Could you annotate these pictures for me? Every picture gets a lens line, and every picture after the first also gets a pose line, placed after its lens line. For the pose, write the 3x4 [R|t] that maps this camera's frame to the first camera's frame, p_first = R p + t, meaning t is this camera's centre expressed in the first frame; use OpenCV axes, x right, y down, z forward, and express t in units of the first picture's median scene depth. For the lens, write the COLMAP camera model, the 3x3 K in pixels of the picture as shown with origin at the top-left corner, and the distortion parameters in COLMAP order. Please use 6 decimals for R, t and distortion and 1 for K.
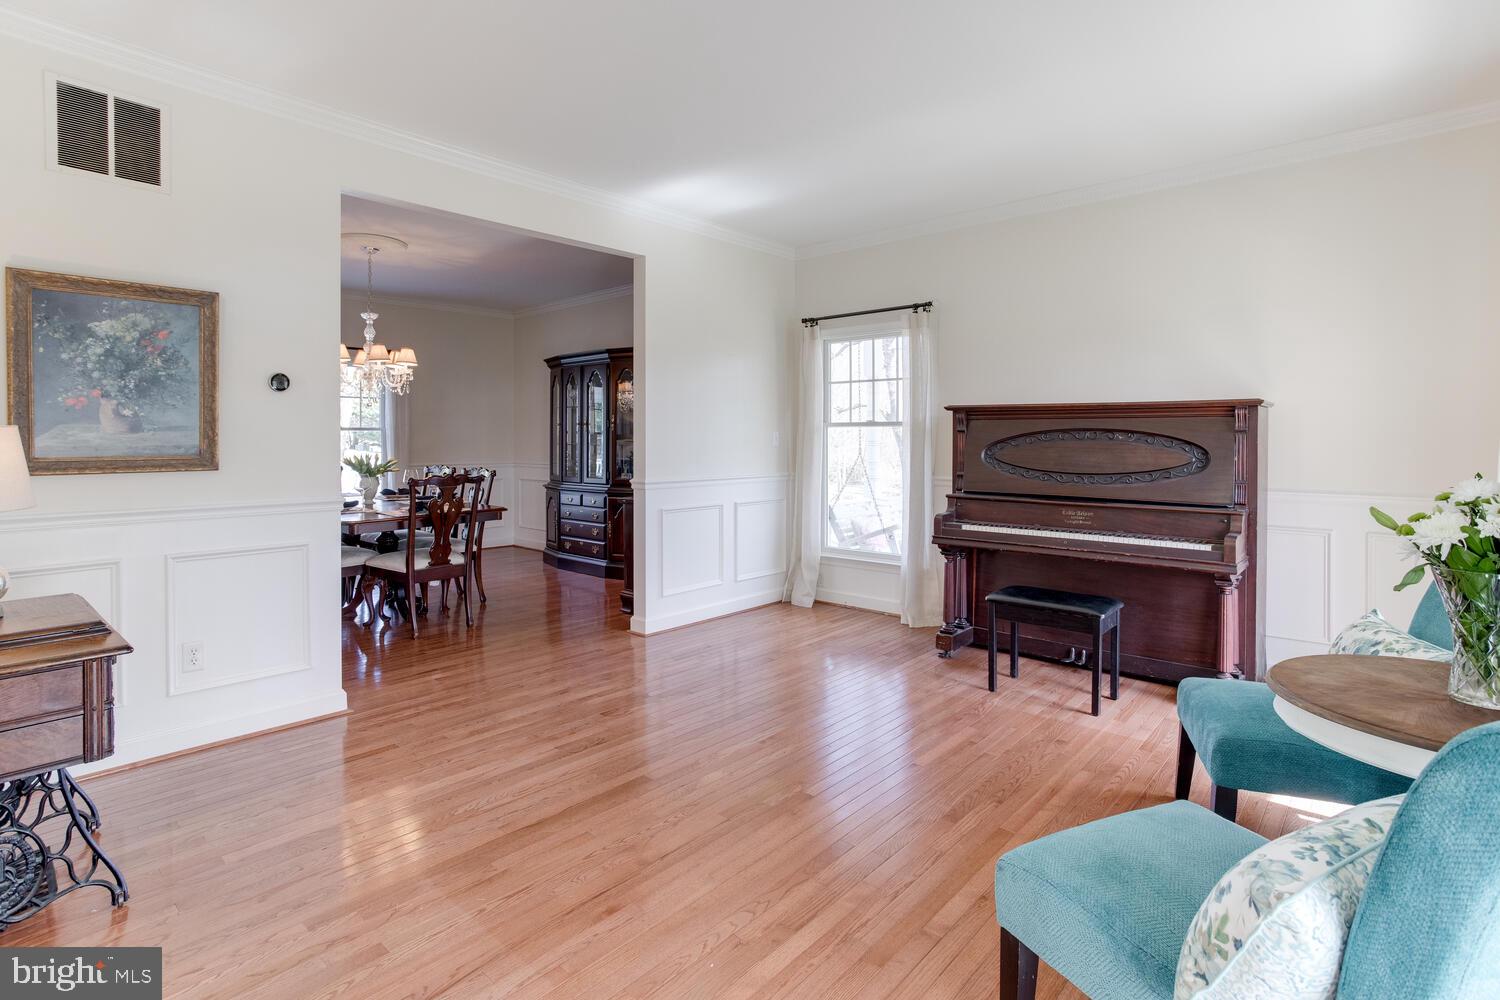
lens RADIAL K [[749.3, 0, 746.7], [0, 749.3, 468.2], [0, 0, 1]] dist [-0.034870, 0.000087]
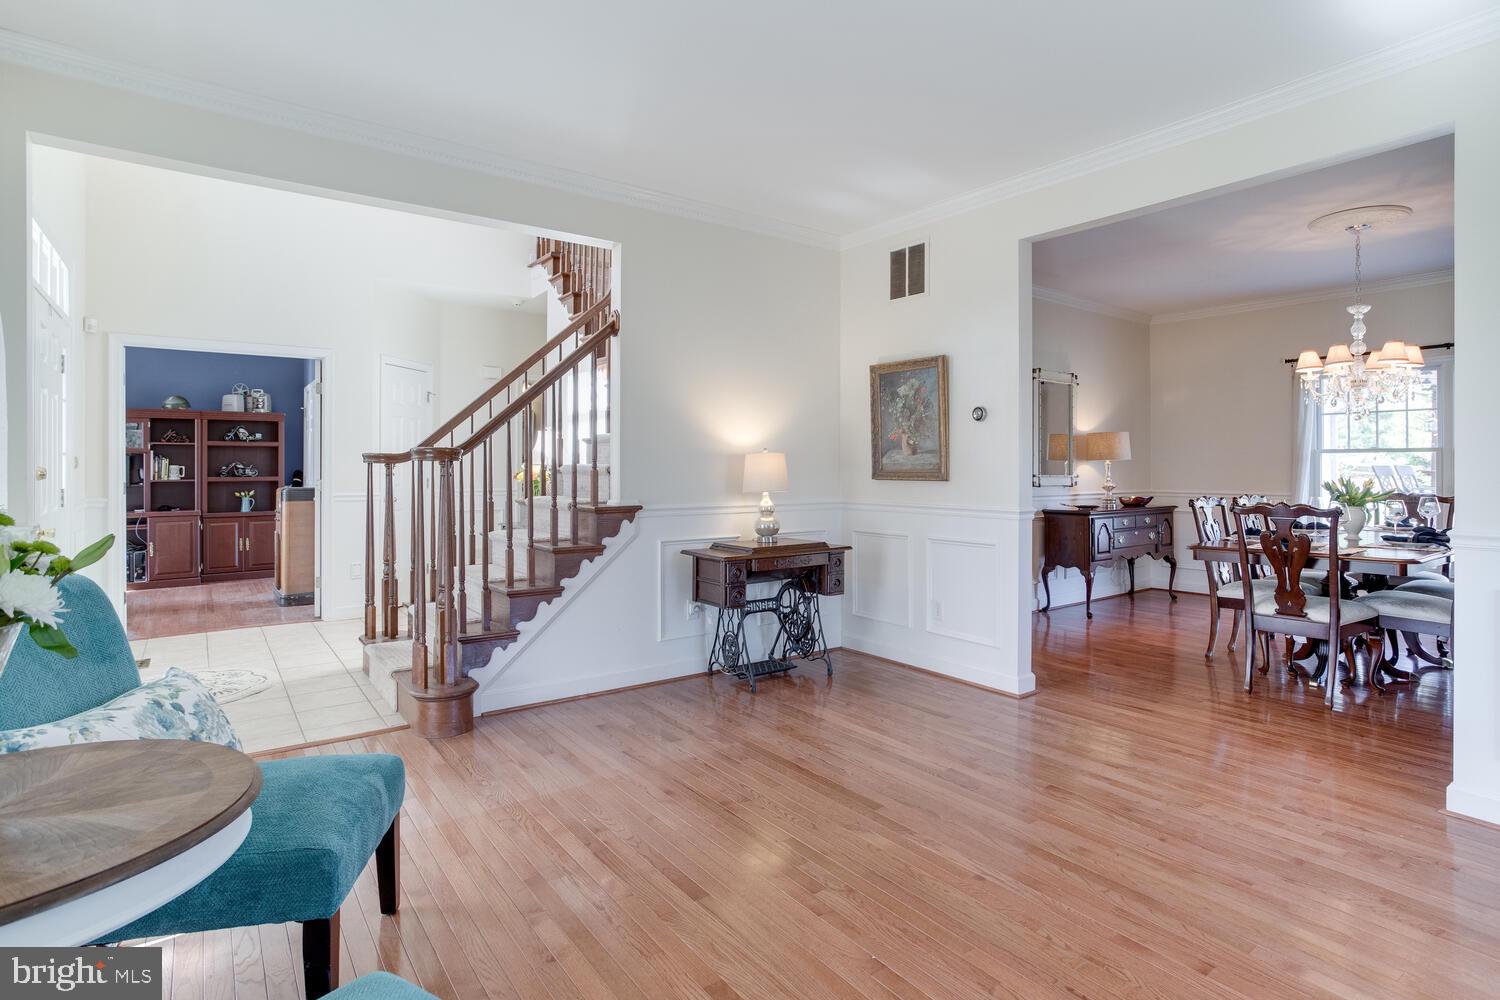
lens RADIAL K [[749.3, 0, 746.7], [0, 749.3, 468.2], [0, 0, 1]] dist [-0.034870, 0.000087]
pose [[-0.200009, 0.003274, -0.979789, 0.813184], [-0.039207, 0.999167, 0.011343, -0.024189], [0.979009, 0.040683, -0.199714, 0.979684]]
